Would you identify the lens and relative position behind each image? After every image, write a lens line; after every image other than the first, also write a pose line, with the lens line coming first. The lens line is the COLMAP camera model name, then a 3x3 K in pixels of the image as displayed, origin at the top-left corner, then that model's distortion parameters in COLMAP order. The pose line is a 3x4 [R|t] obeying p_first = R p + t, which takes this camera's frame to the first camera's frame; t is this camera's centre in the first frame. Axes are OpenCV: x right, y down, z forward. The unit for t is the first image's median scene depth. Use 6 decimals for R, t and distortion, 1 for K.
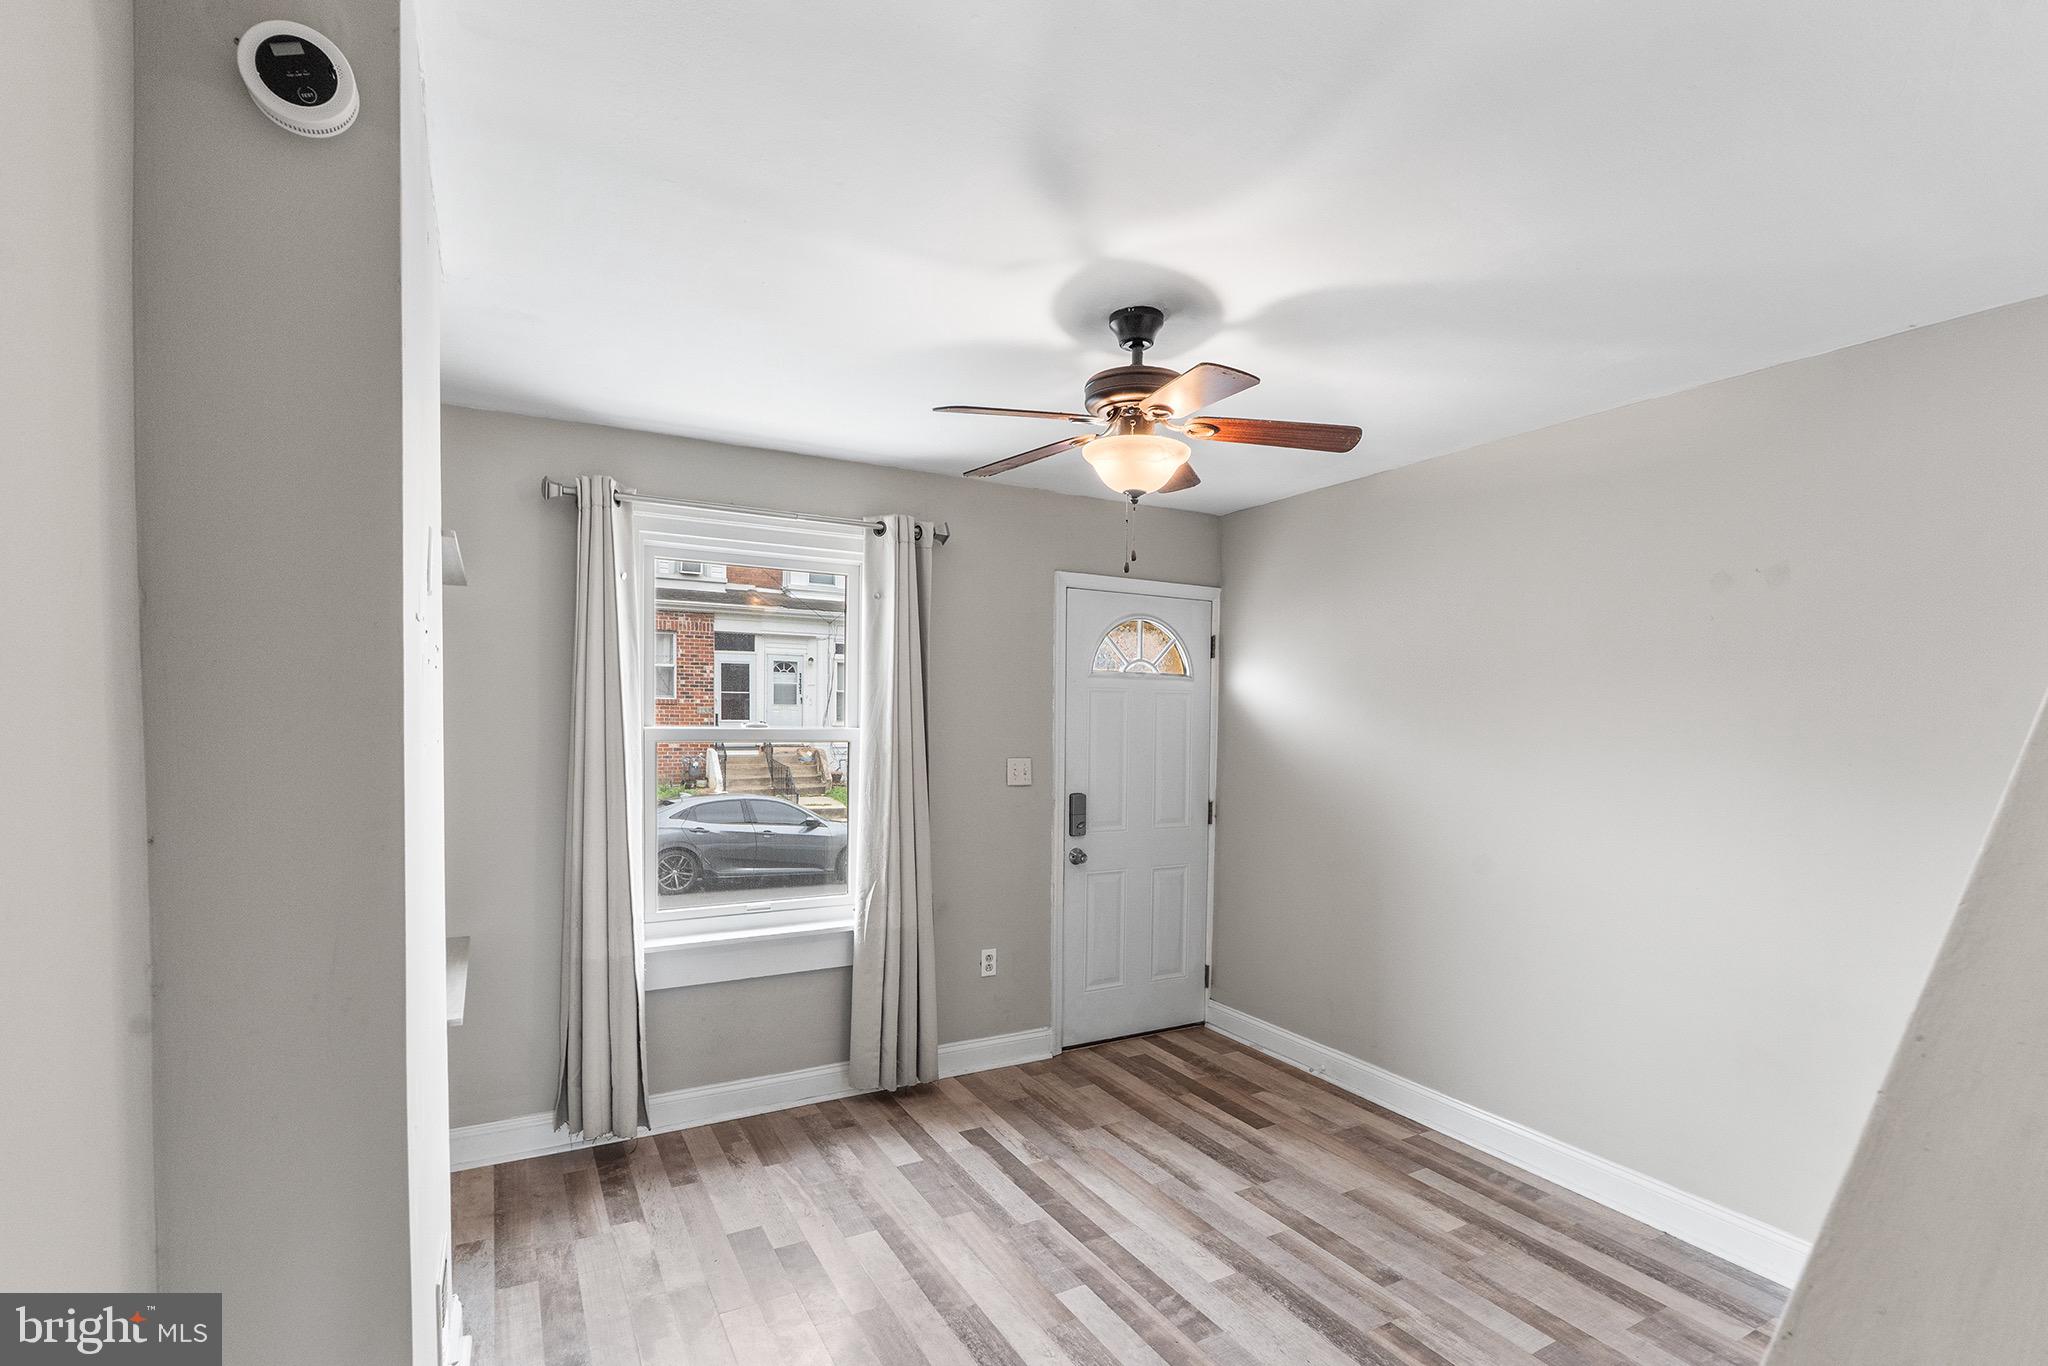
lens RADIAL K [[950.8, 0, 987.9], [0, 950.8, 745.7], [0, 0, 1]] dist [-0.002666, -0.000049]
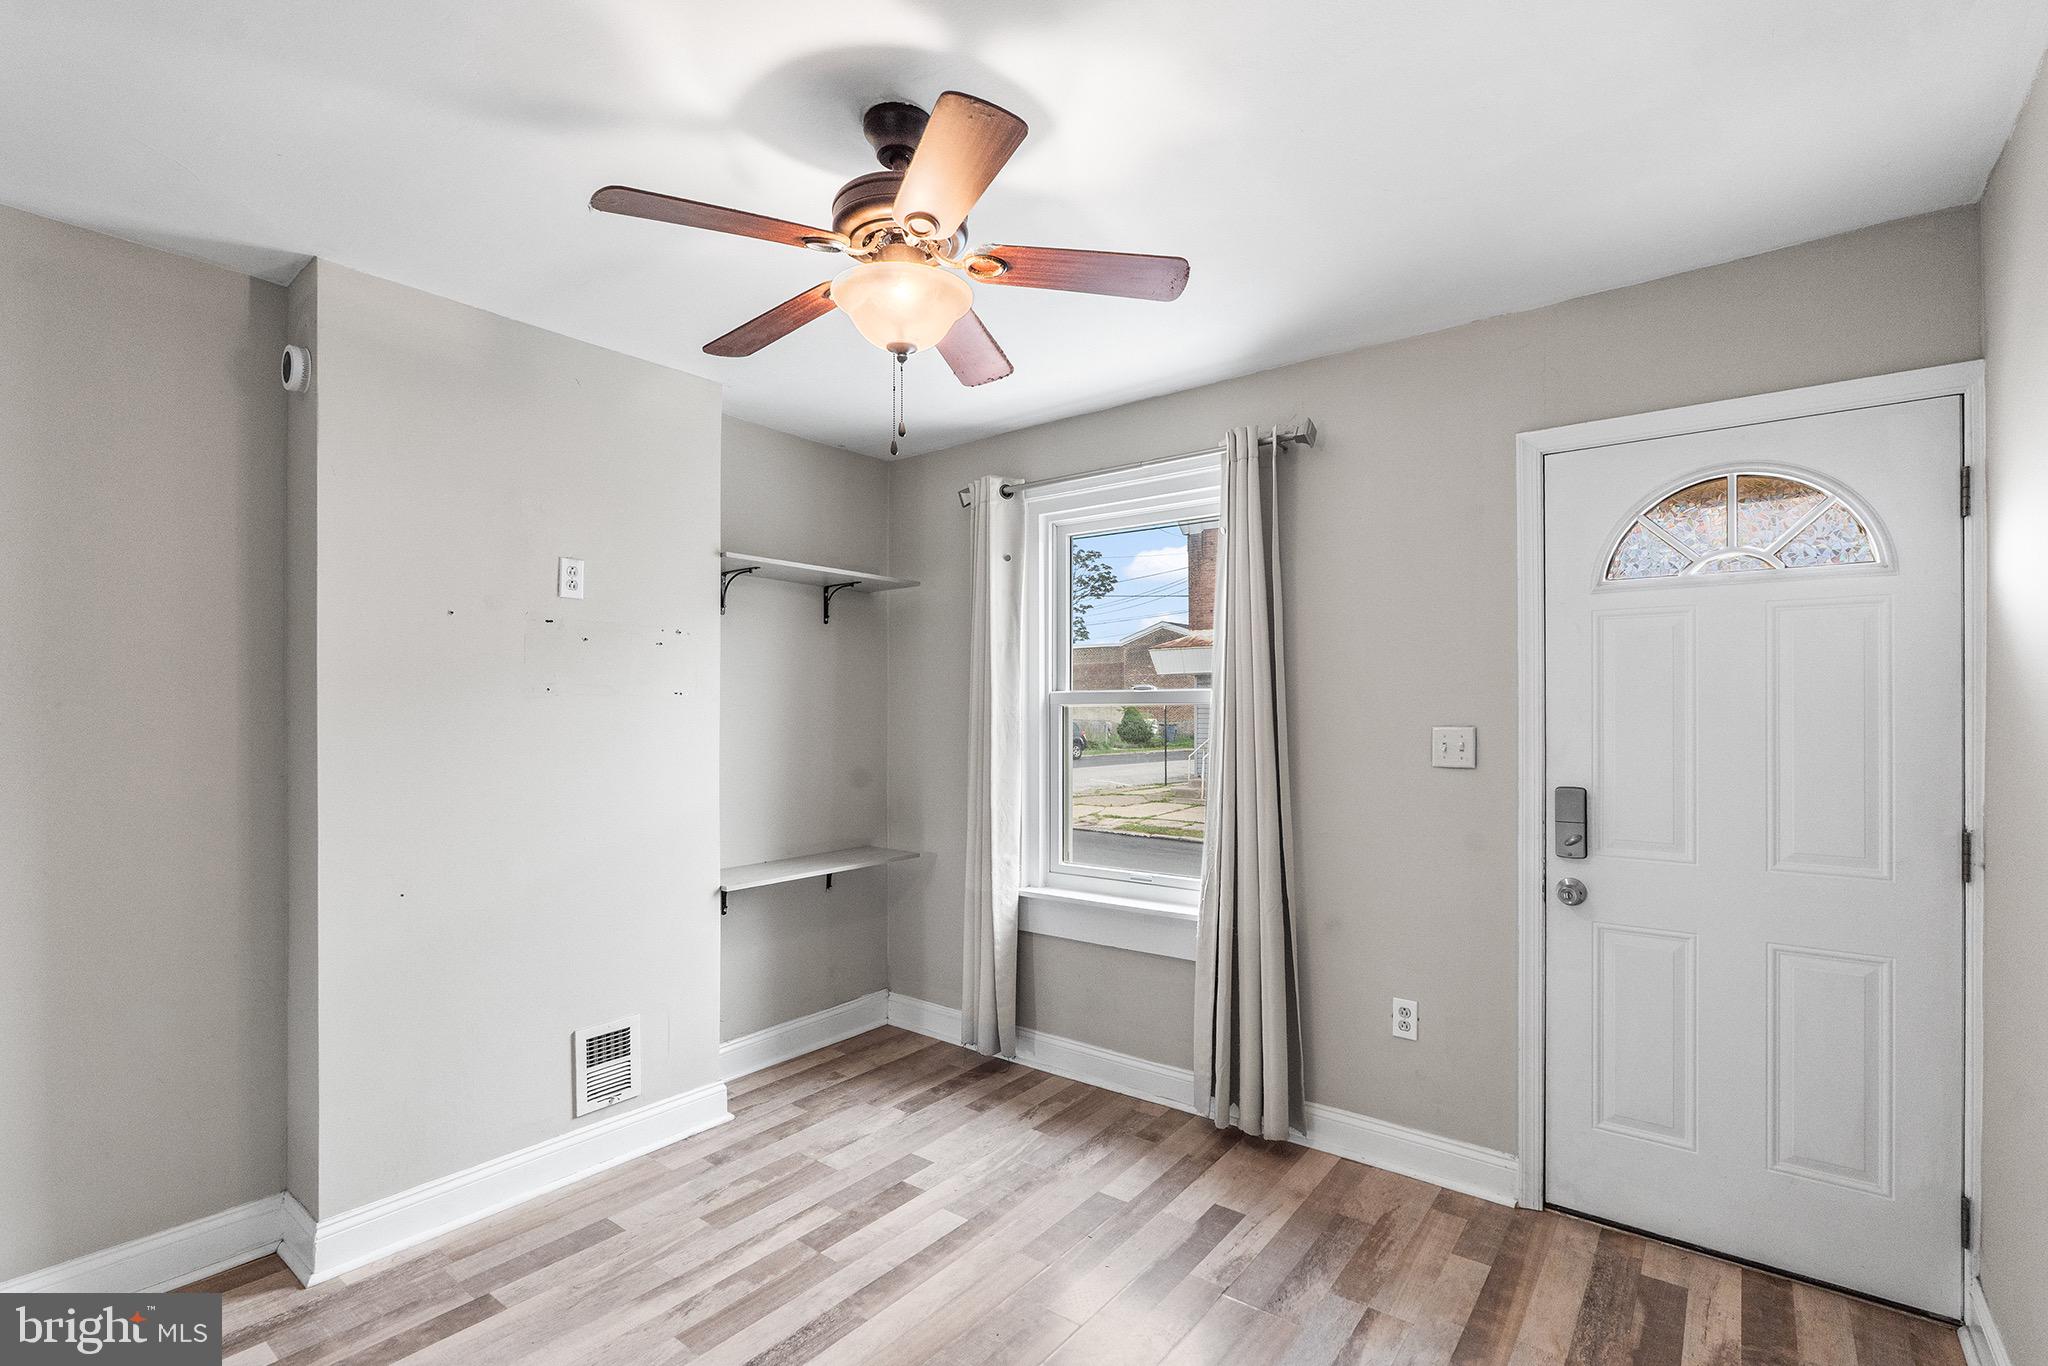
lens RADIAL K [[920.3, 0, 1042.0], [0, 920.3, 706.0], [0, 0, 1]] dist [0.000488, 0.000021]
pose [[0.413320, -0.018374, -0.910400, 0.547325], [-0.021826, 0.999309, -0.030077, 0.026706], [0.910324, 0.032302, 0.412634, 0.505826]]
